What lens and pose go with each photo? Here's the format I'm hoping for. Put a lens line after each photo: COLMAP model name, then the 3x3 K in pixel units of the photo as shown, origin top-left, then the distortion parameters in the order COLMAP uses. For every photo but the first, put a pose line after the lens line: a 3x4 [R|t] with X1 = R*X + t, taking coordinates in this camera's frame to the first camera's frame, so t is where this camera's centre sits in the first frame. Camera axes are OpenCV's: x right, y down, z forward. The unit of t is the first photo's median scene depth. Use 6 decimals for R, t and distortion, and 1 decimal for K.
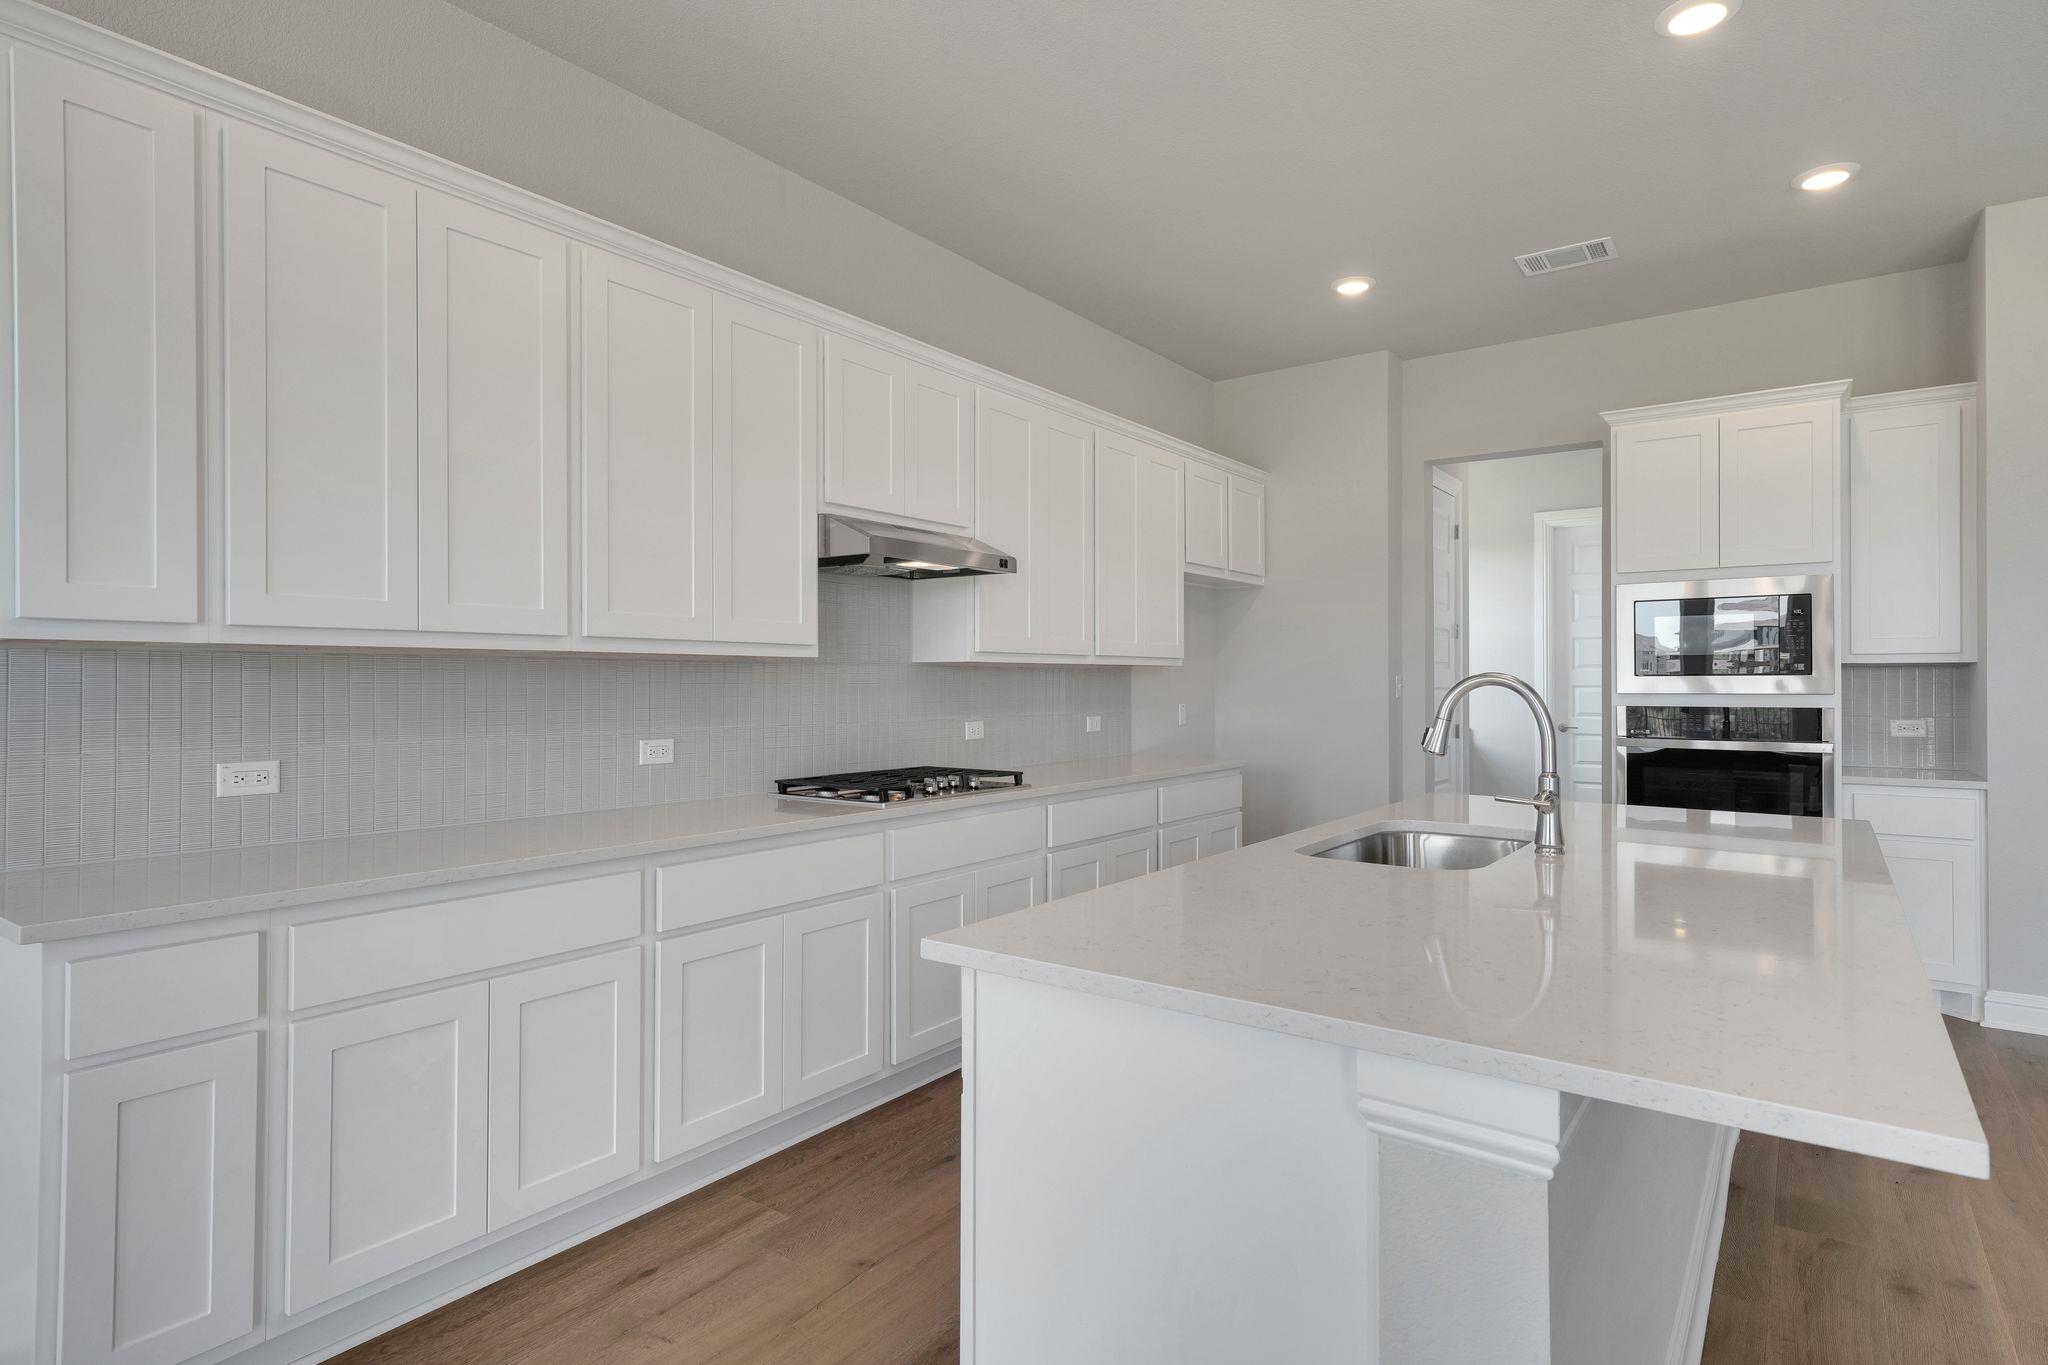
lens RADIAL K [[1102.8, 0, 1000.8], [0, 1102.8, 658.8], [0, 0, 1]] dist [0.004554, 0.001465]
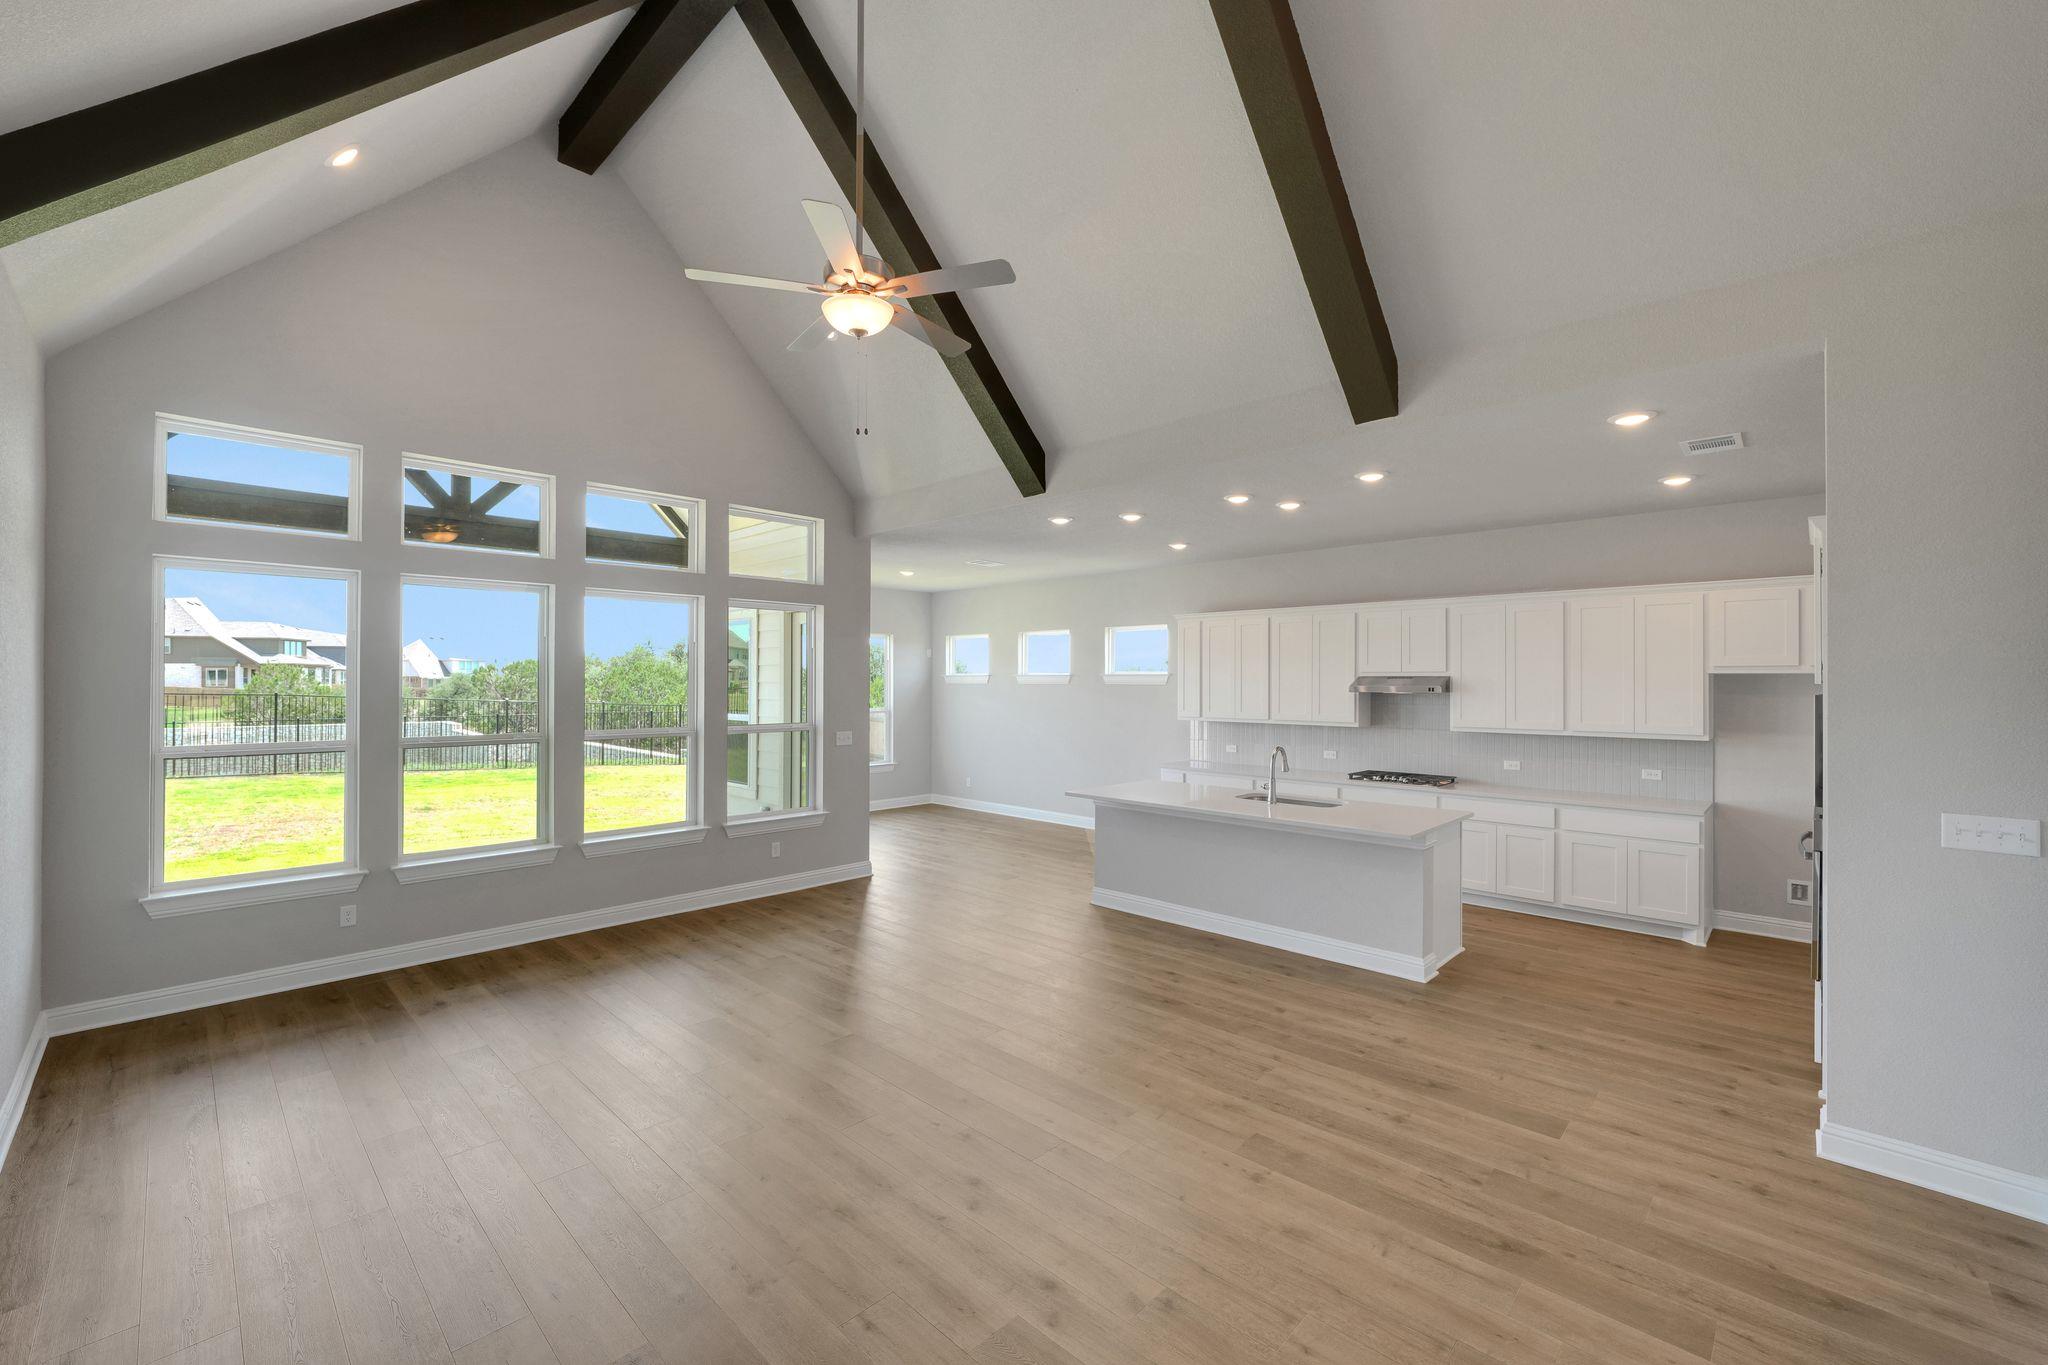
lens RADIAL K [[824.5, 0, 1000.1], [0, 824.5, 676.0], [0, 0, 1]] dist [-0.008534, 0.000118]
pose [[-0.160438, -0.009108, -0.987004, 1.874808], [0.017381, 0.999776, -0.012052, -0.111515], [0.986893, -0.019088, -0.160243, 0.382027]]
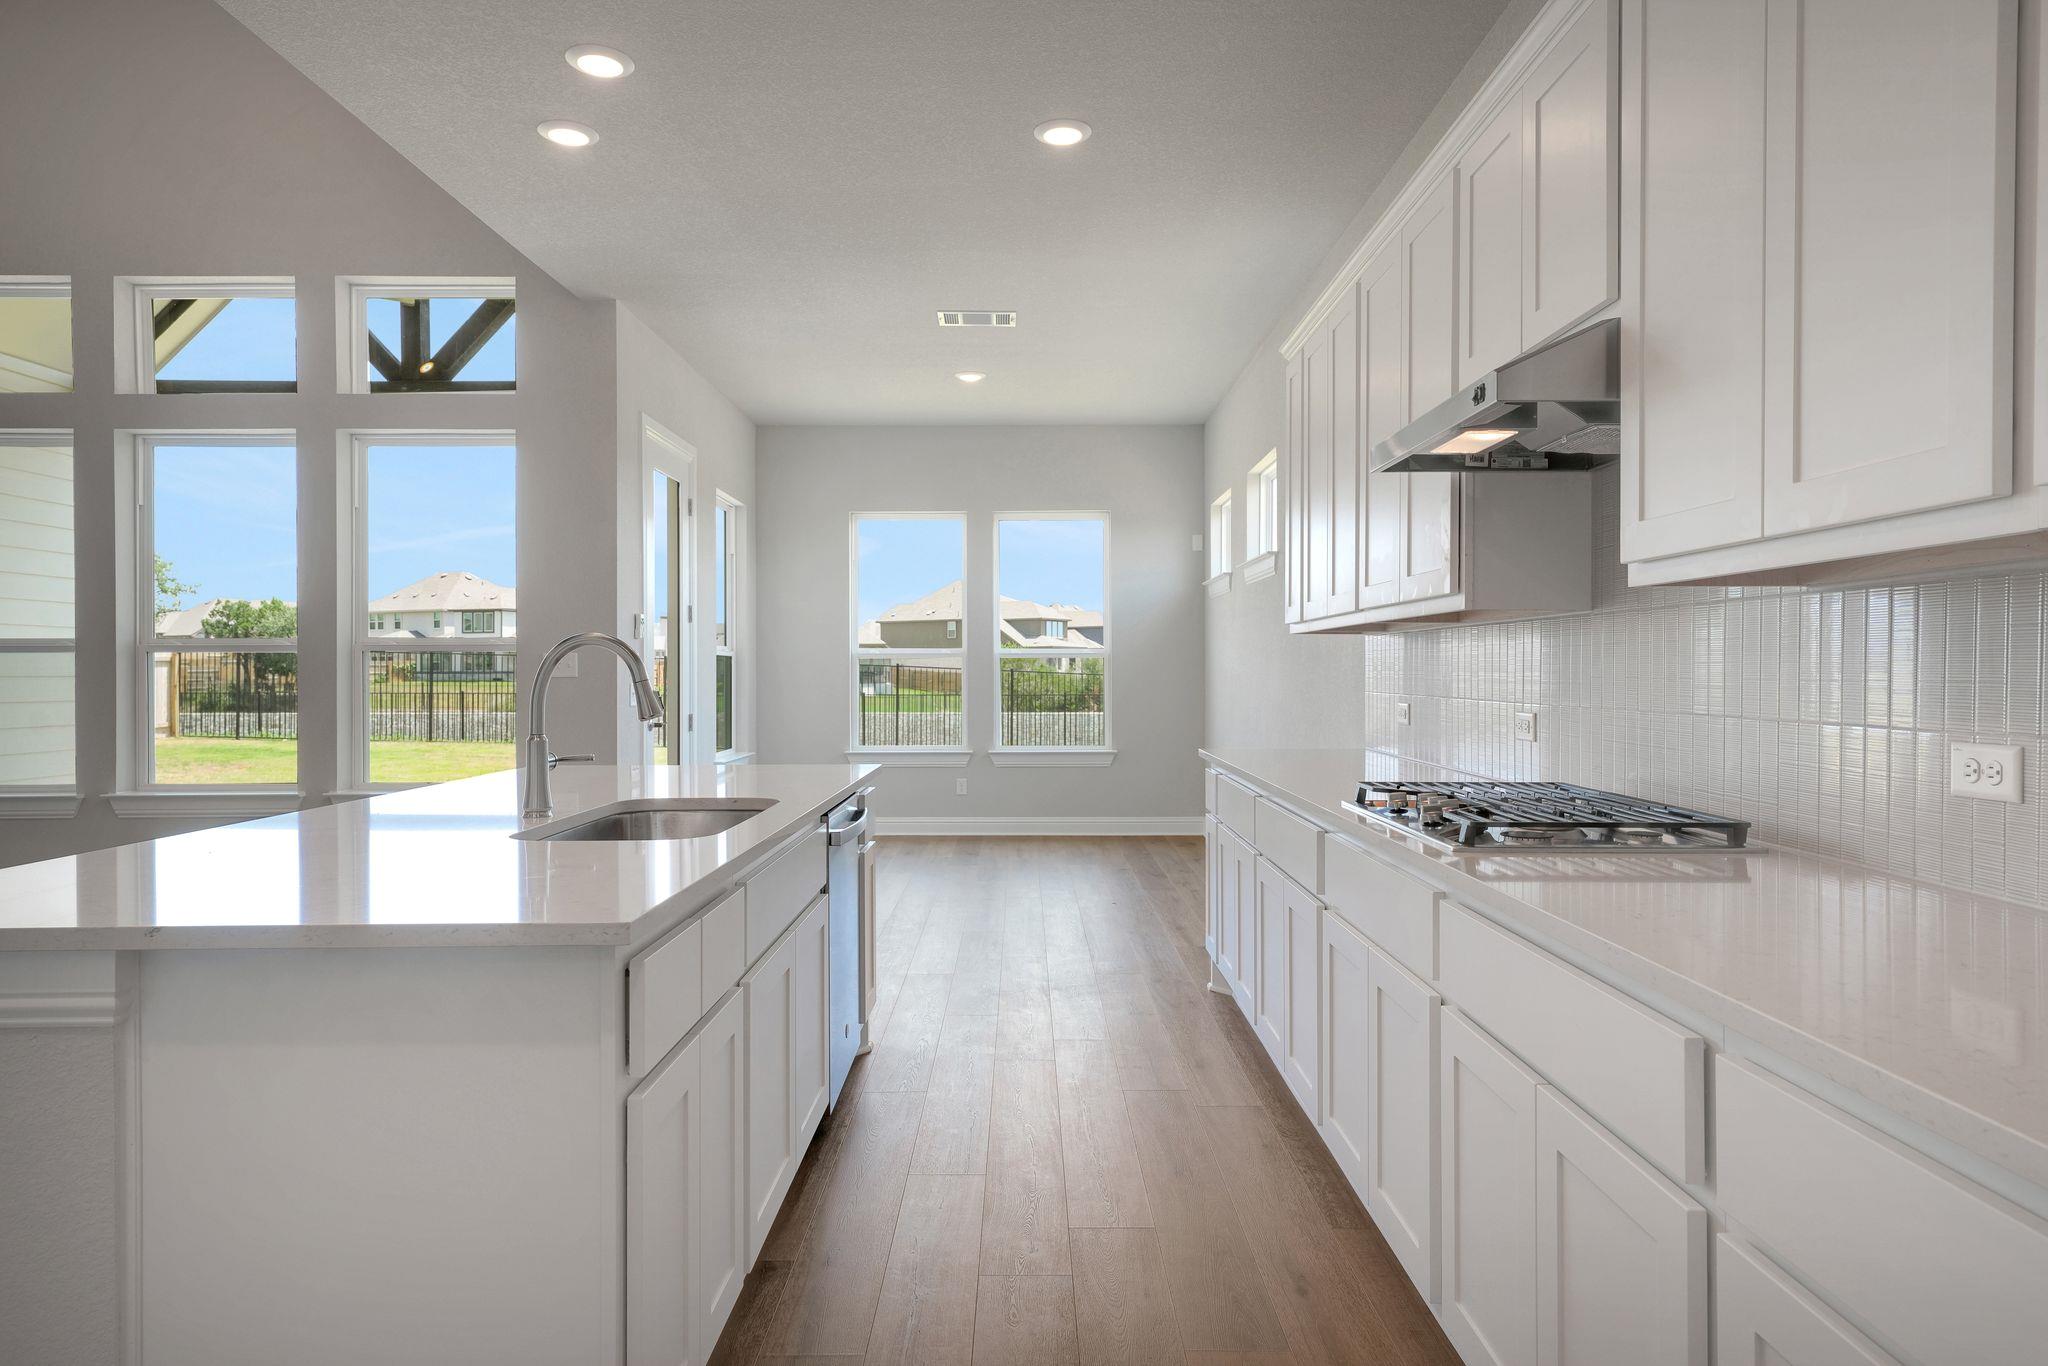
lens RADIAL K [[1220.3, 0, 1024.0], [0, 1220.3, 683.0], [0, 0, 1]] dist [0.000136, -0.000058]
pose [[-0.805888, 0.006696, -0.592030, 0.505098], [0.012885, 0.999898, -0.006230, 0.043530], [0.591927, -0.012649, -0.805892, 1.330335]]
